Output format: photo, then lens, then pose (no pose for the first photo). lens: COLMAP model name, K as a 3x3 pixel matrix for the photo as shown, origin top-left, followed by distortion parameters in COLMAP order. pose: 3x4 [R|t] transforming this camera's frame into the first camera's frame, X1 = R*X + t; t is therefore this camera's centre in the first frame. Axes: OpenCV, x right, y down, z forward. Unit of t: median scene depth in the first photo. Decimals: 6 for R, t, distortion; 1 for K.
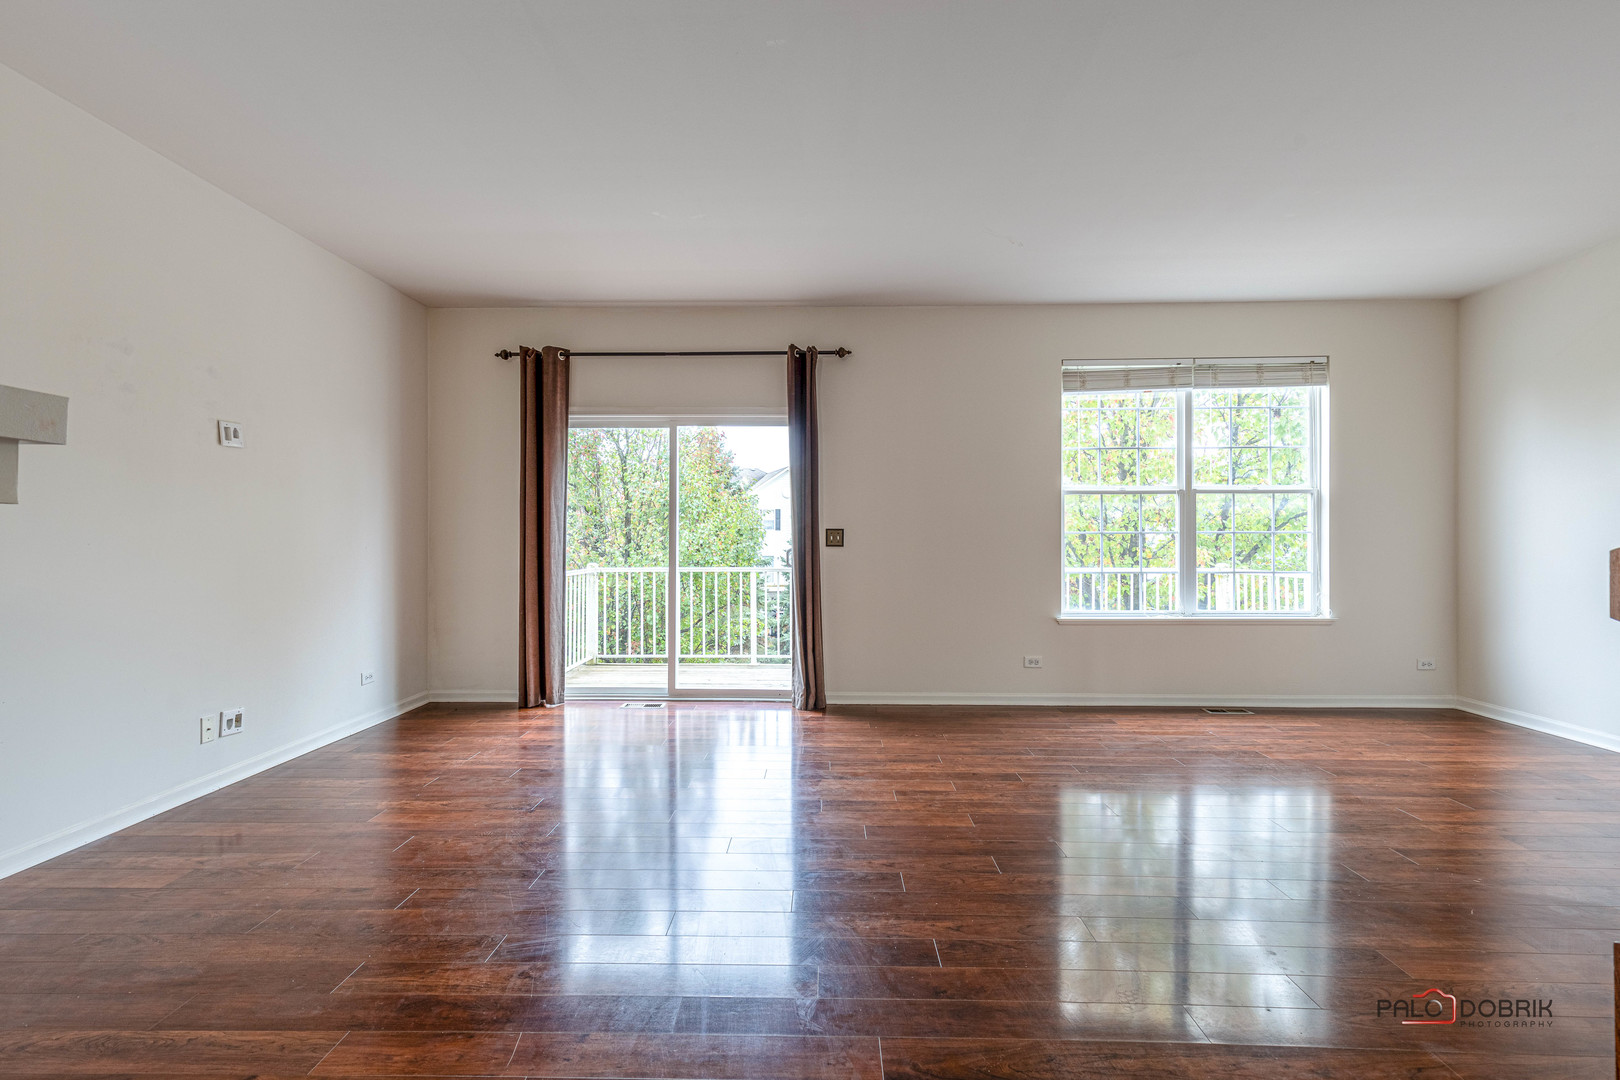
lens RADIAL K [[742.2, 0, 810.5], [0, 742.2, 537.9], [0, 0, 1]] dist [0.009252, -0.002478]
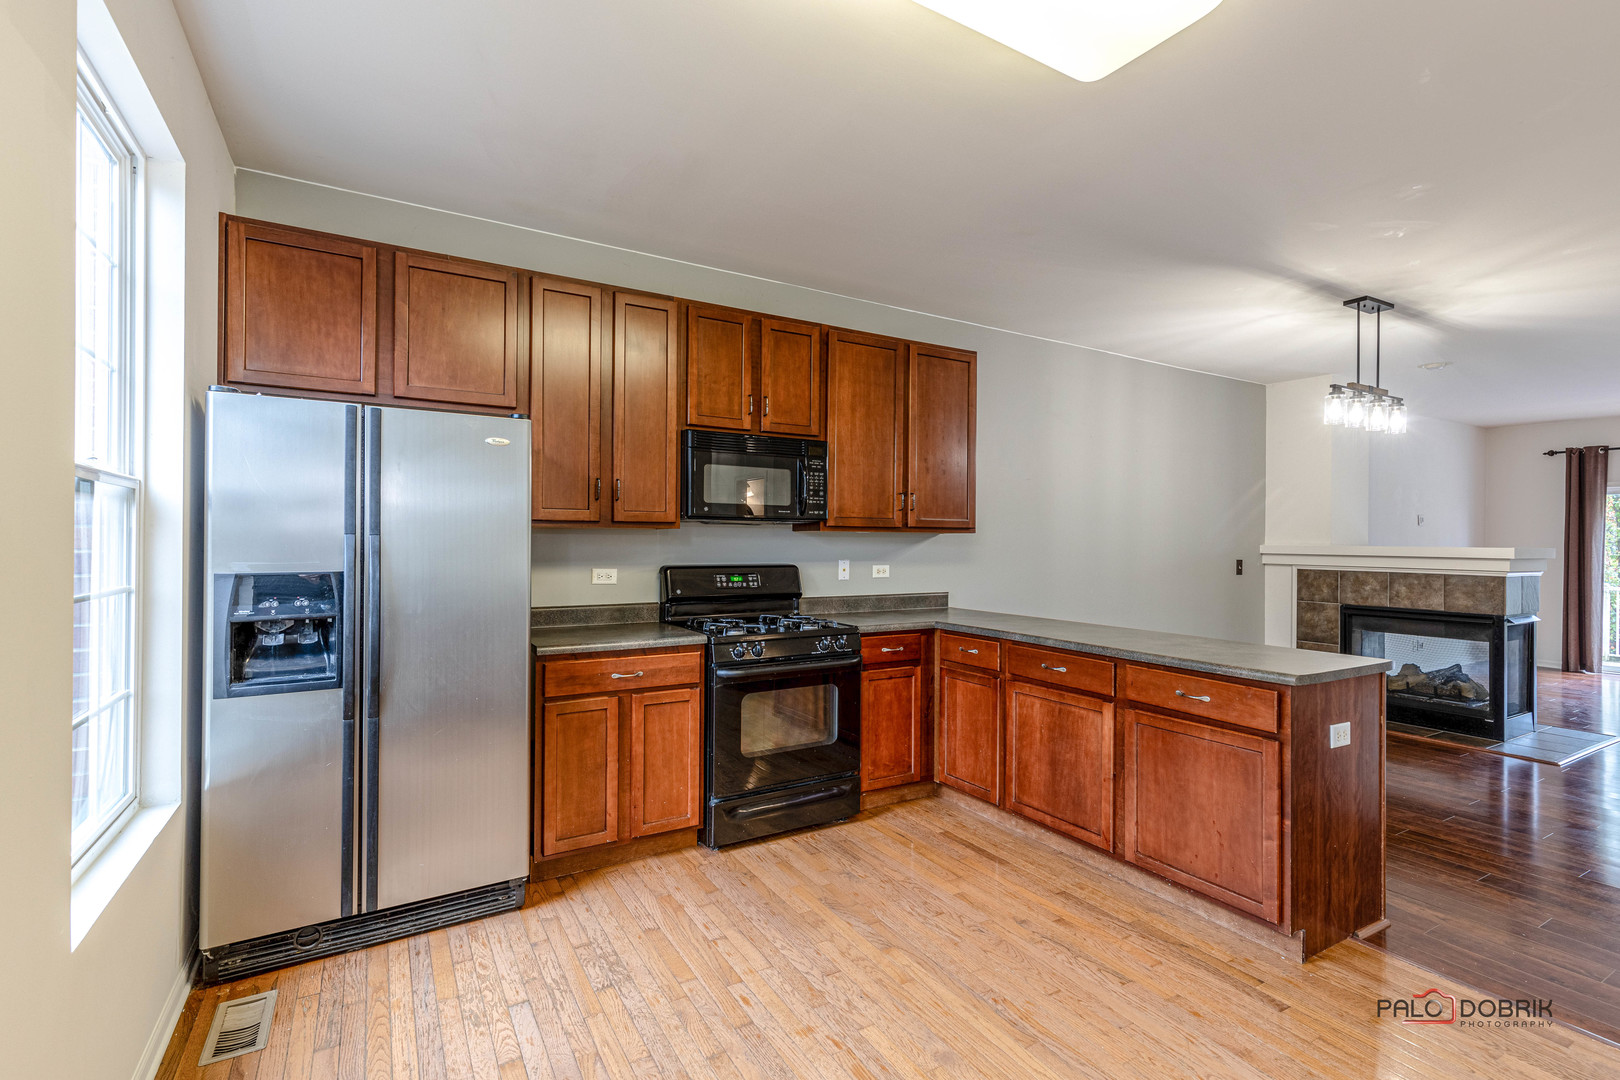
lens RADIAL K [[742.2, 0, 810.5], [0, 742.2, 537.9], [0, 0, 1]] dist [0.009252, -0.002478]
pose [[0.525807, 0.005366, -0.850587, 0.127259], [-0.009313, 0.999956, 0.000551, -0.046455], [0.850553, 0.007632, 0.525835, -1.231893]]
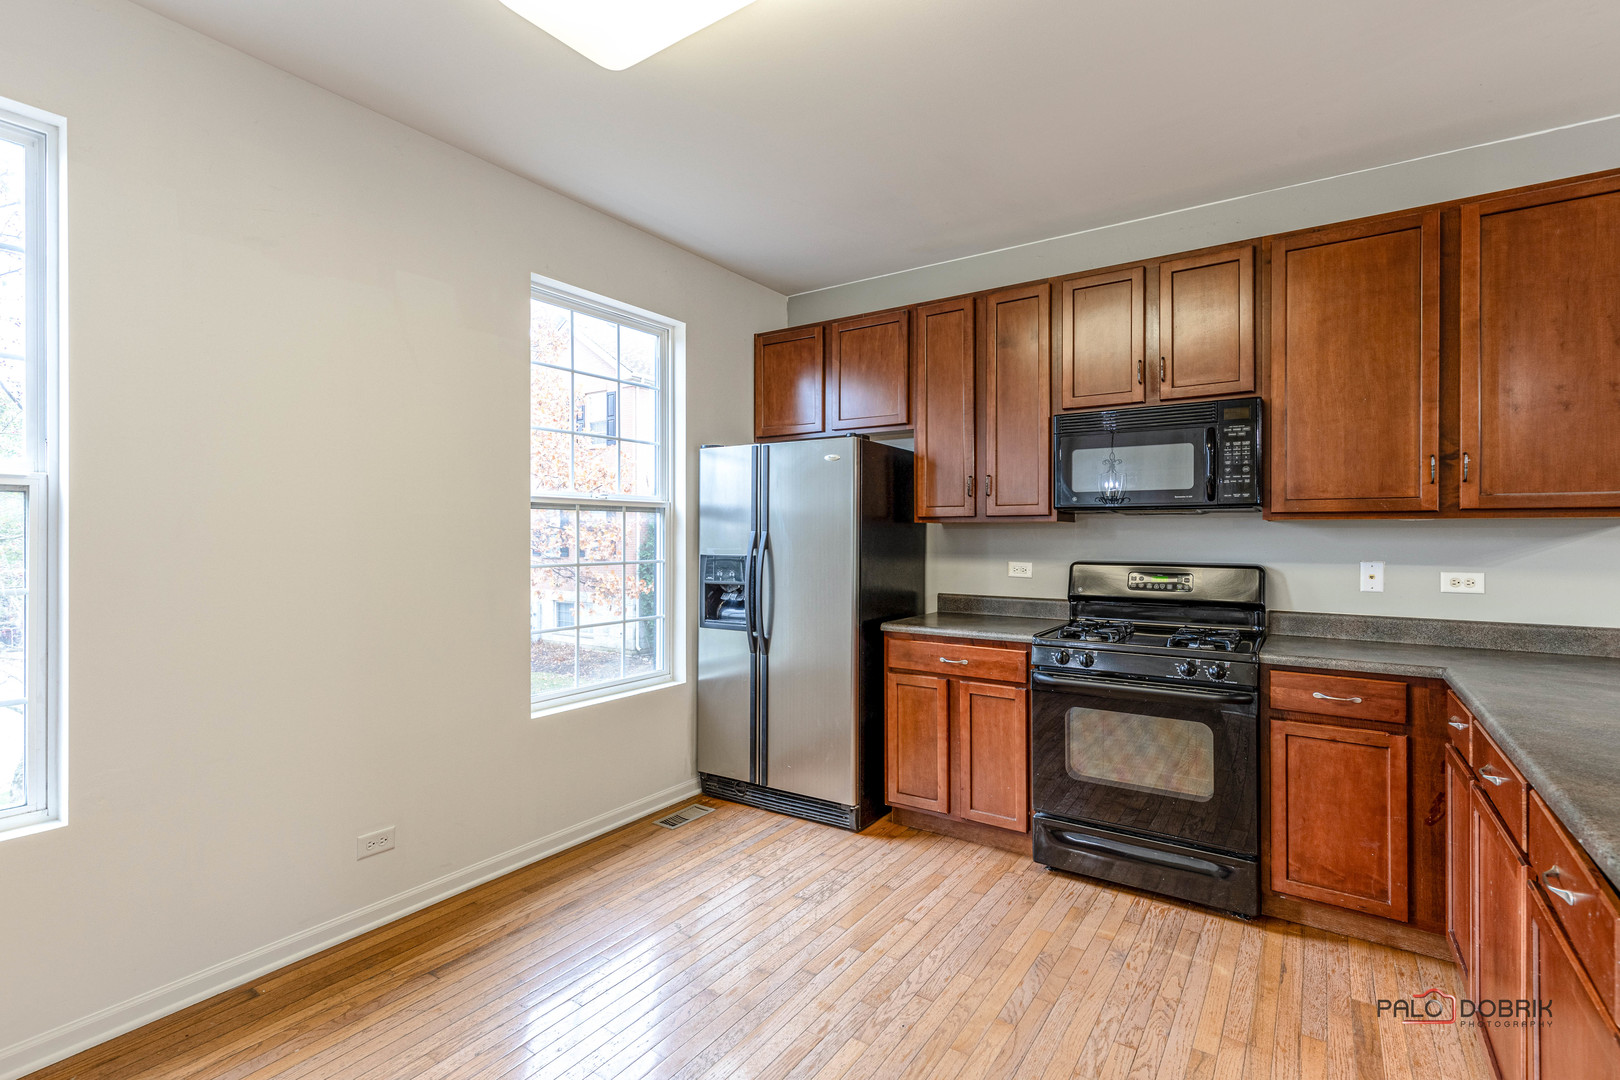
lens RADIAL K [[741.8, 0, 814.7], [0, 741.8, 532.7], [0, 0, 1]] dist [0.008828, -0.000364]
pose [[-0.545188, 0.001160, -0.838313, 0.136085], [0.000967, 0.999999, 0.000755, -0.044468], [0.838313, -0.000399, -0.545189, -0.818372]]
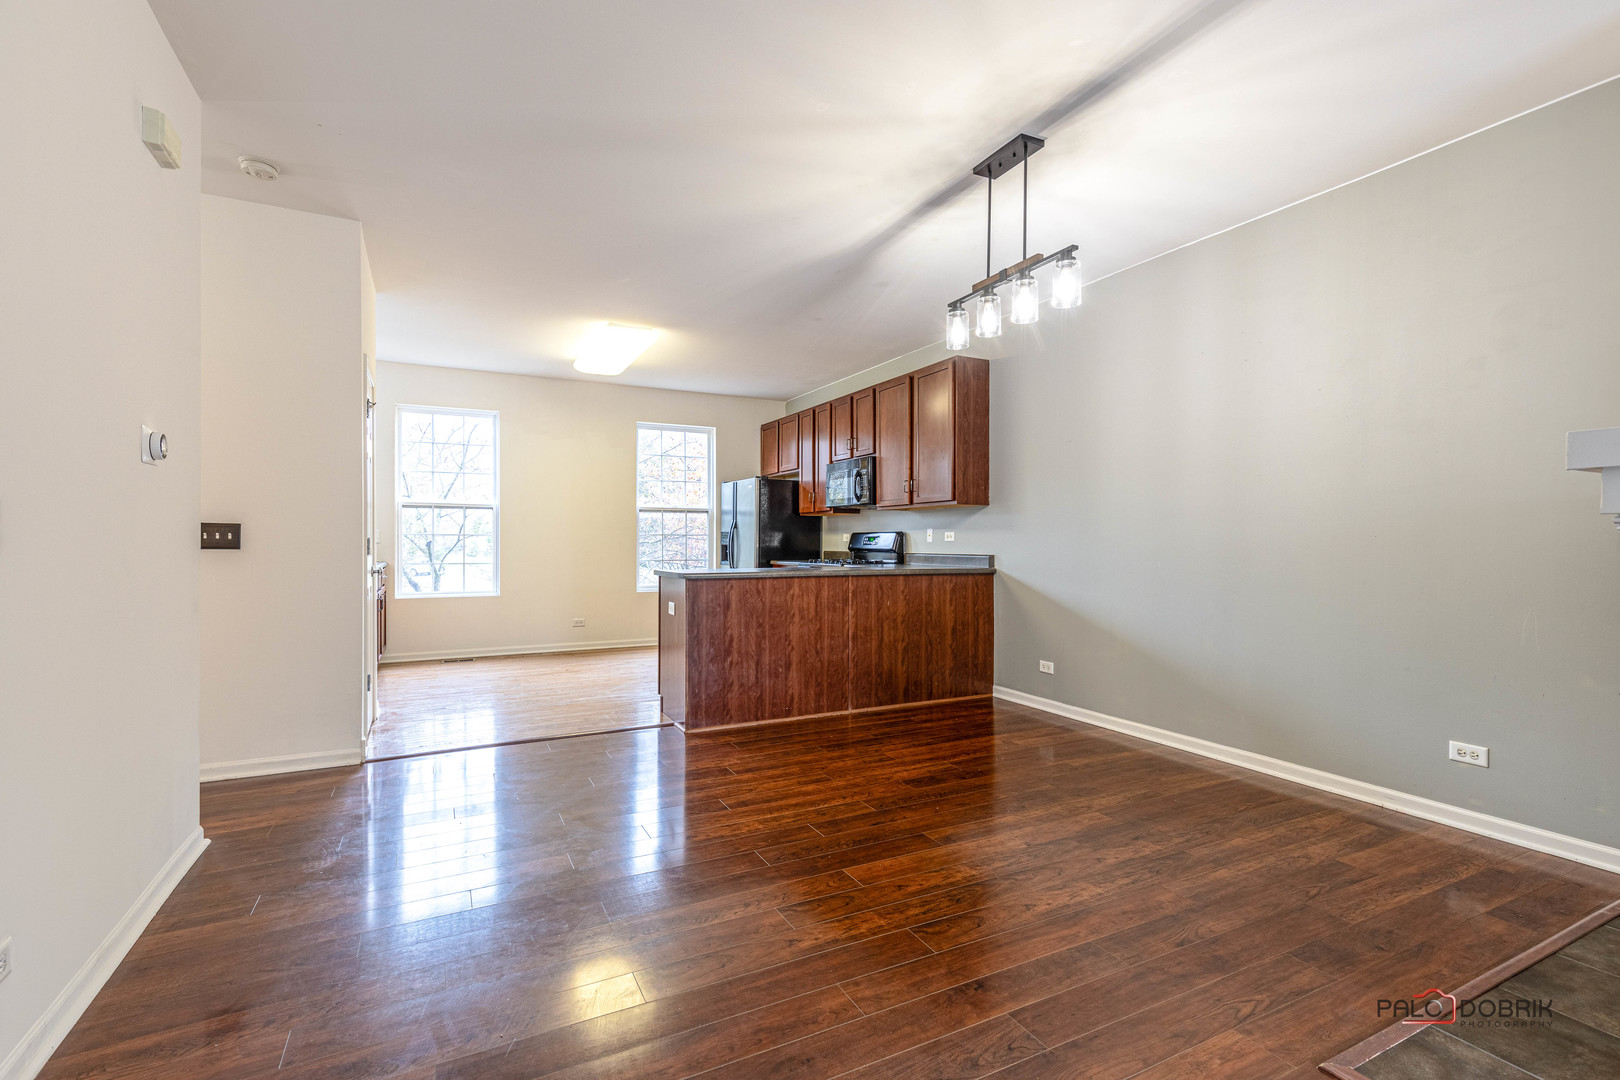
lens RADIAL K [[730.9, 0, 807.7], [0, 730.9, 549.9], [0, 0, 1]] dist [0.009478, -0.000304]
pose [[-0.880477, 0.006375, -0.474047, 0.170991], [0.001155, 0.999935, 0.011303, -0.000659], [0.474088, 0.009404, -0.880427, 0.187159]]
